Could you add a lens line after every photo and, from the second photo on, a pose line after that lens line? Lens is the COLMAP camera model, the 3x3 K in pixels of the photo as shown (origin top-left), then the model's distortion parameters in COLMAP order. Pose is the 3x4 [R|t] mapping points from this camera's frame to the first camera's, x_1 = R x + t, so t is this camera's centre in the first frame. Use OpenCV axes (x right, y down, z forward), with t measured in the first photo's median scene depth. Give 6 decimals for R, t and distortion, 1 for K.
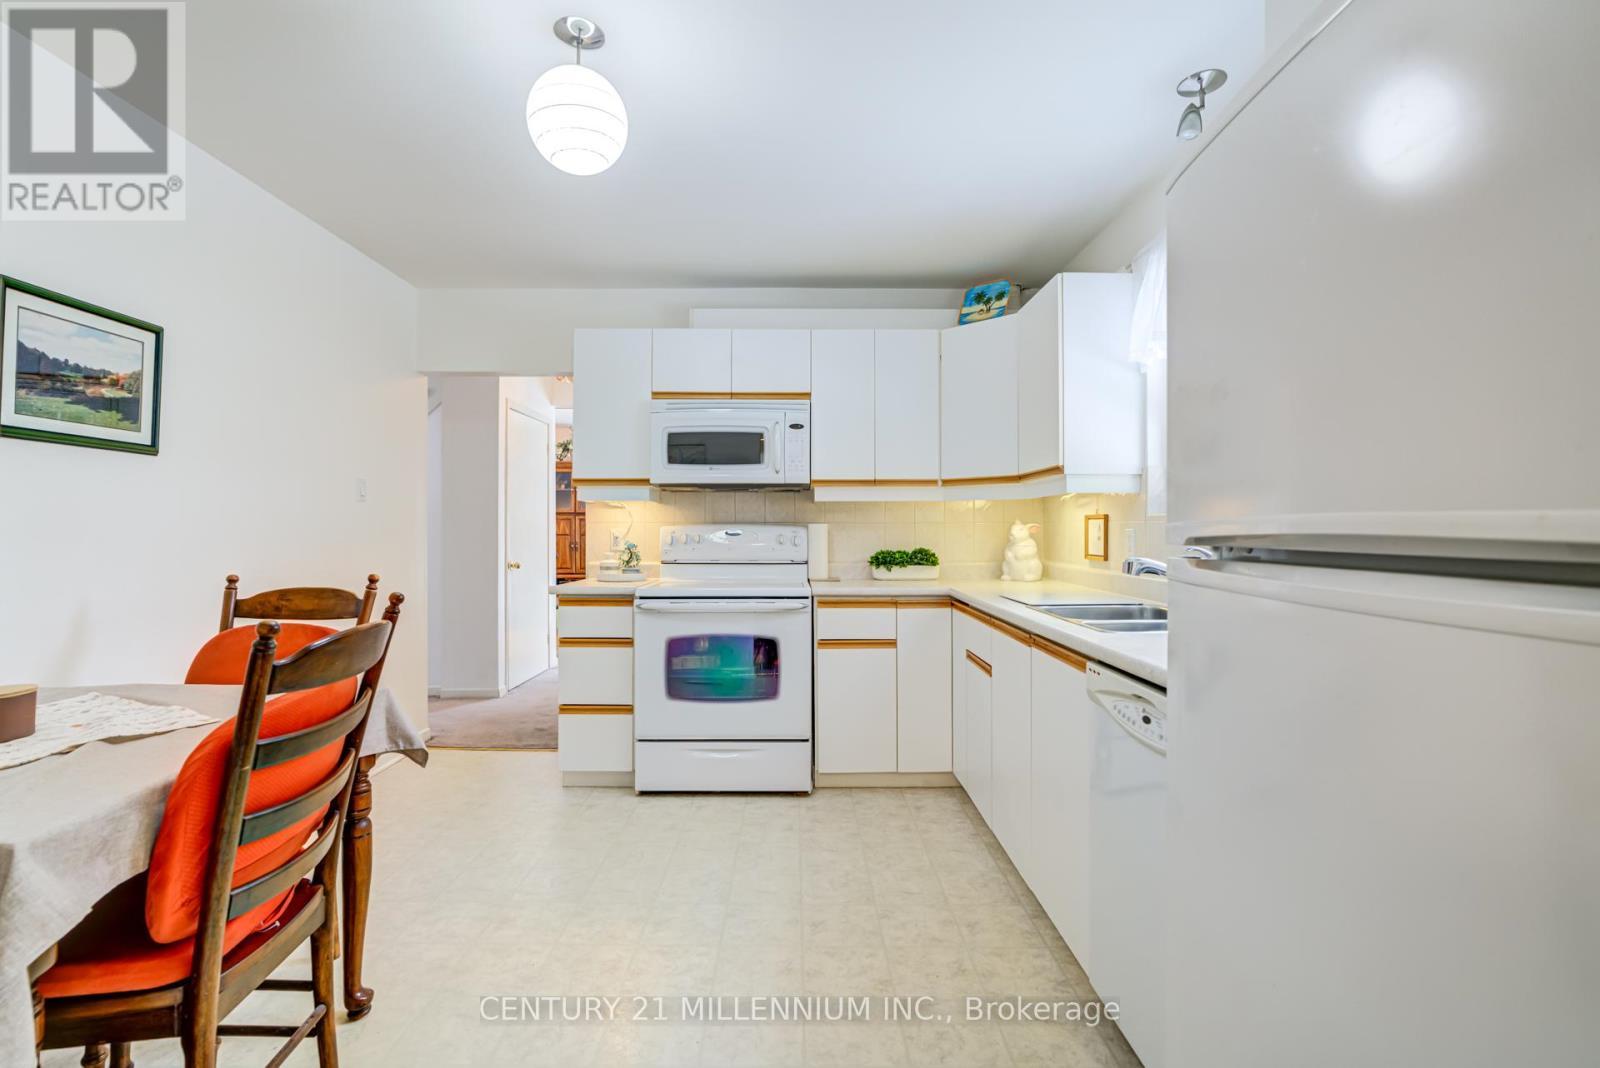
lens RADIAL K [[755.7, 0, 831.5], [0, 755.7, 512.2], [0, 0, 1]] dist [-0.023535, 0.016394]
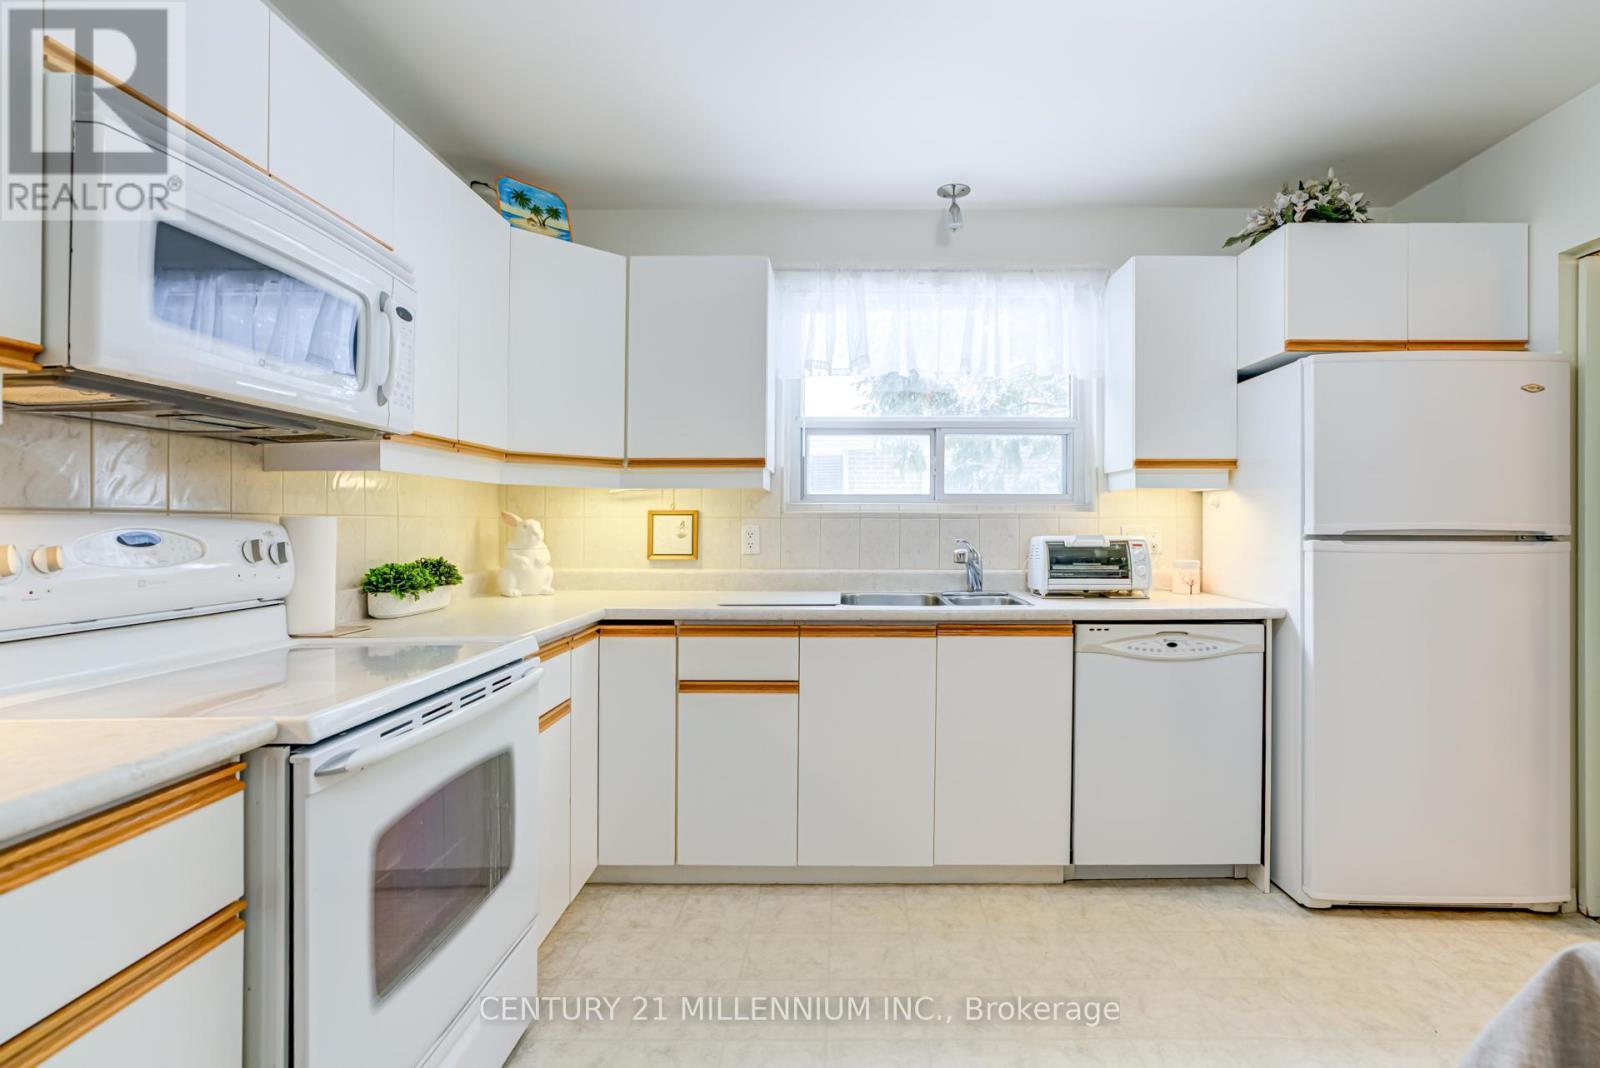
lens RADIAL K [[755.7, 0, 831.5], [0, 755.7, 512.2], [0, 0, 1]] dist [-0.023535, 0.016394]
pose [[0.032918, 0.017189, 0.999310, -0.498957], [-0.022383, 0.999614, -0.016457, 0.014281], [-0.999207, -0.021826, 0.033290, 0.688096]]
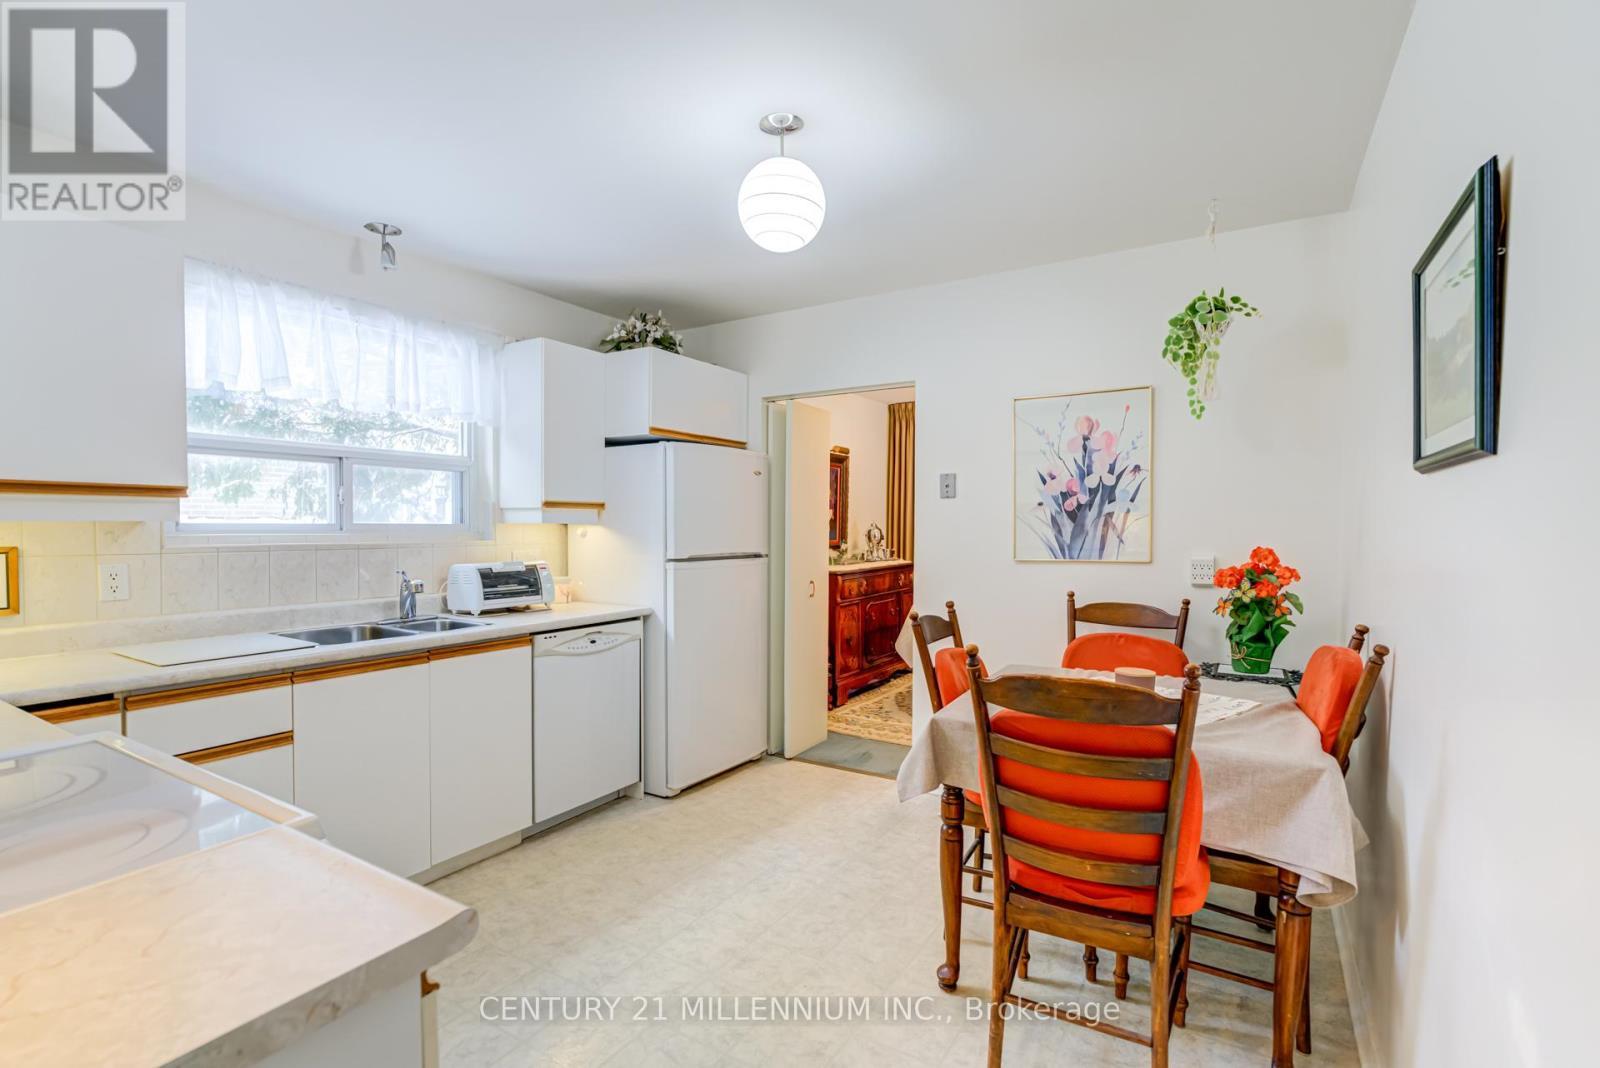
lens RADIAL K [[735.5, 0, 801.2], [0, 735.5, 542.3], [0, 0, 1]] dist [0.017833, 0.000307]
pose [[-0.827979, -0.014579, 0.560569, -0.531790], [-0.015624, 0.999874, 0.002926, -0.013158], [-0.560541, -0.006336, -0.828103, 1.004295]]
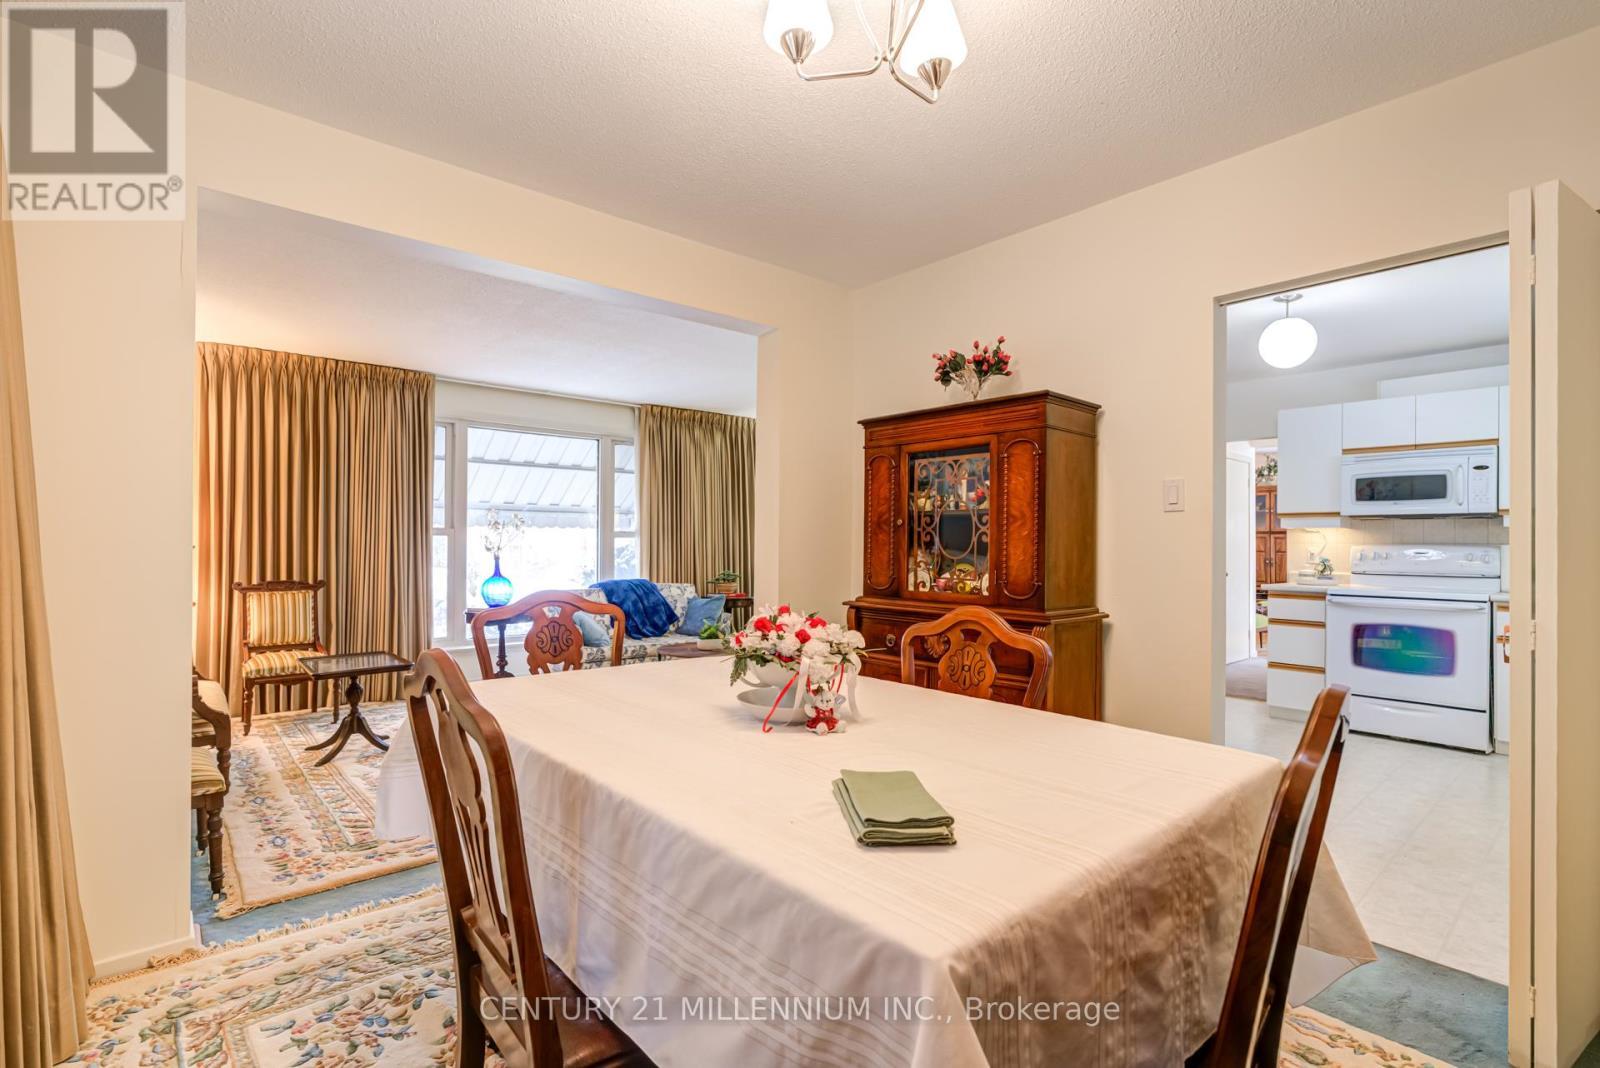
lens RADIAL K [[735.5, 0, 801.2], [0, 735.5, 542.3], [0, 0, 1]] dist [0.017833, 0.000307]
pose [[0.623607, 0.001247, -0.781737, 0.215328], [0.014060, 0.999819, 0.012811, -0.020539], [0.781612, -0.018981, 0.623476, -0.648486]]
